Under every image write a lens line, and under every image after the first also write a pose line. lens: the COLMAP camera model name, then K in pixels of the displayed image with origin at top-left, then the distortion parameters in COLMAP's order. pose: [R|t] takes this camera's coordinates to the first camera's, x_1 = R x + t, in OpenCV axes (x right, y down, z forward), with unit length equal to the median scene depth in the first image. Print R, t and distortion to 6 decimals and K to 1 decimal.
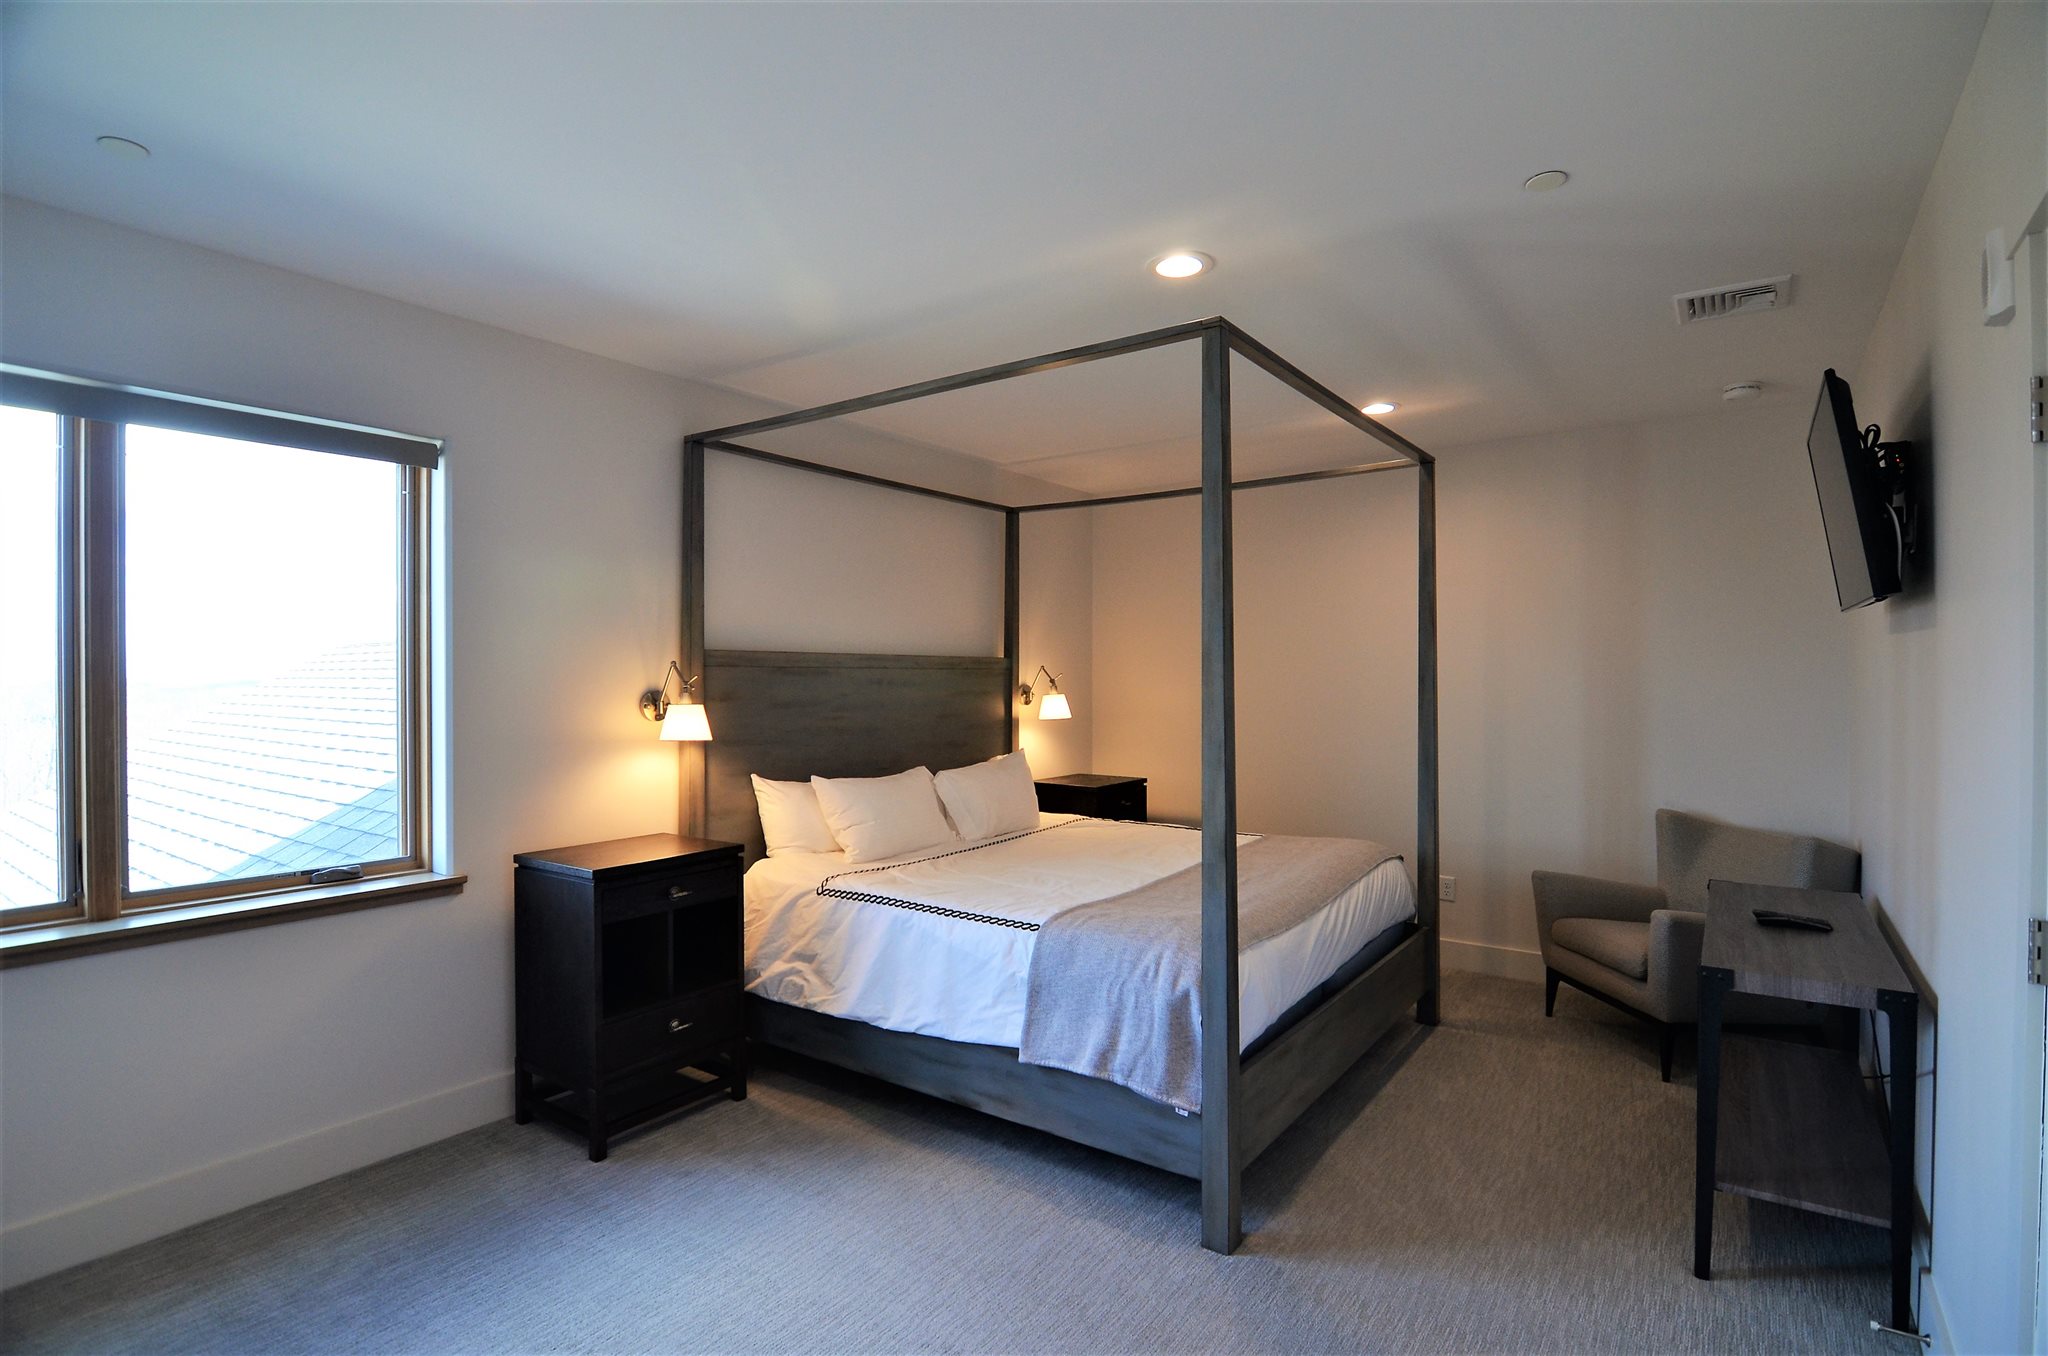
lens RADIAL K [[986.6, 0, 1024.9], [0, 986.6, 677.8], [0, 0, 1]] dist [-0.006612, -0.010279]
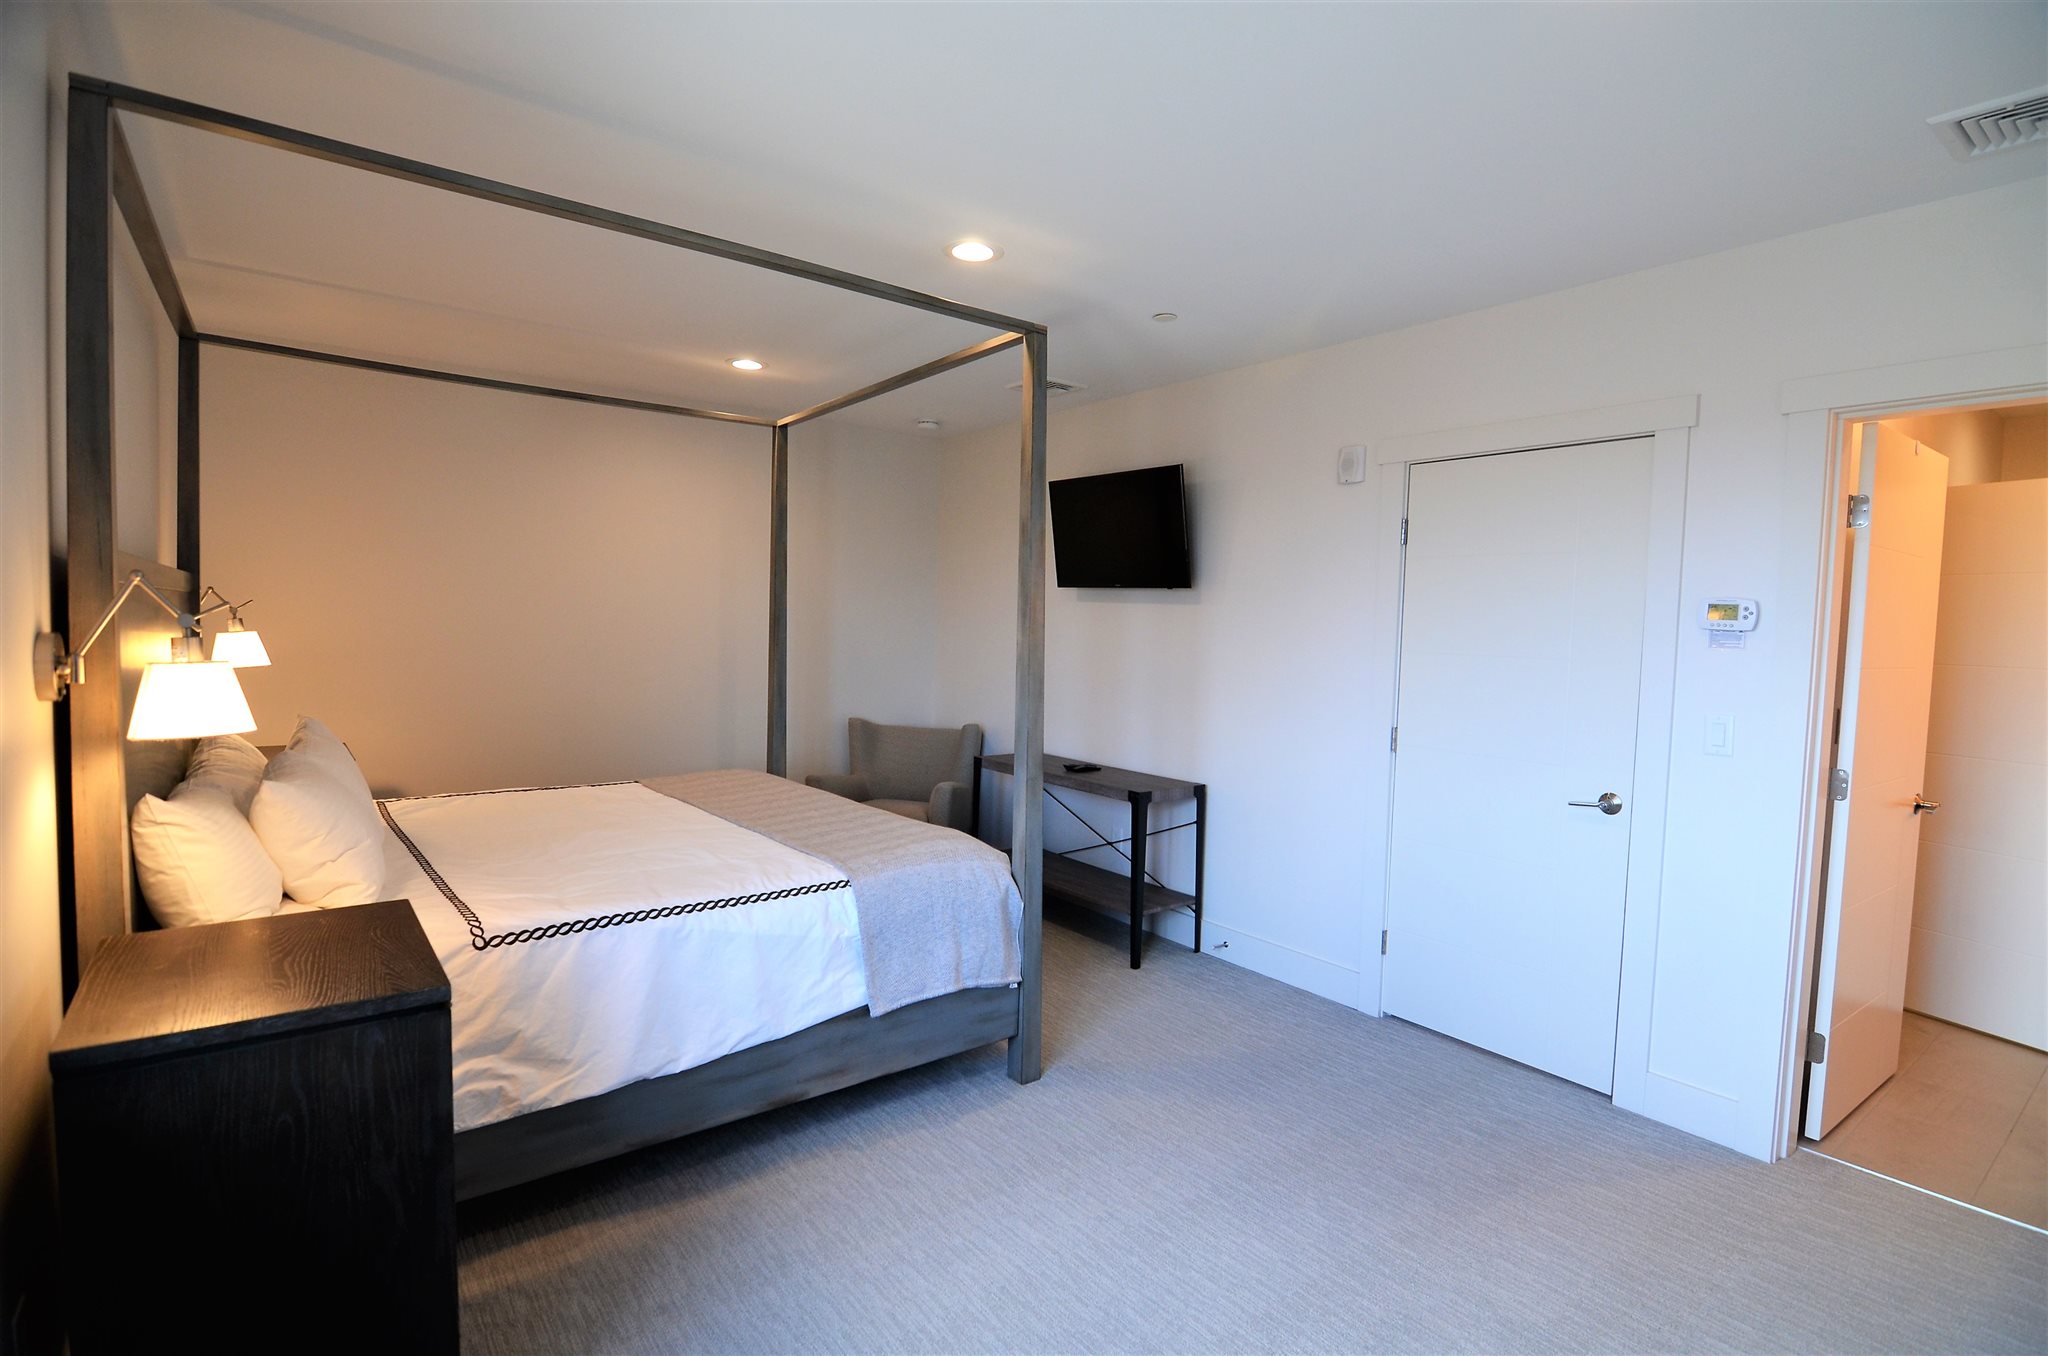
lens RADIAL K [[986.6, 0, 1035.8], [0, 986.6, 675.4], [0, 0, 1]] dist [-0.006612, -0.010279]
pose [[0.286152, -0.045300, 0.957113, -0.808106], [-0.023642, 0.998244, 0.054315, -0.003902], [-0.957893, -0.038170, 0.284579, 0.536189]]
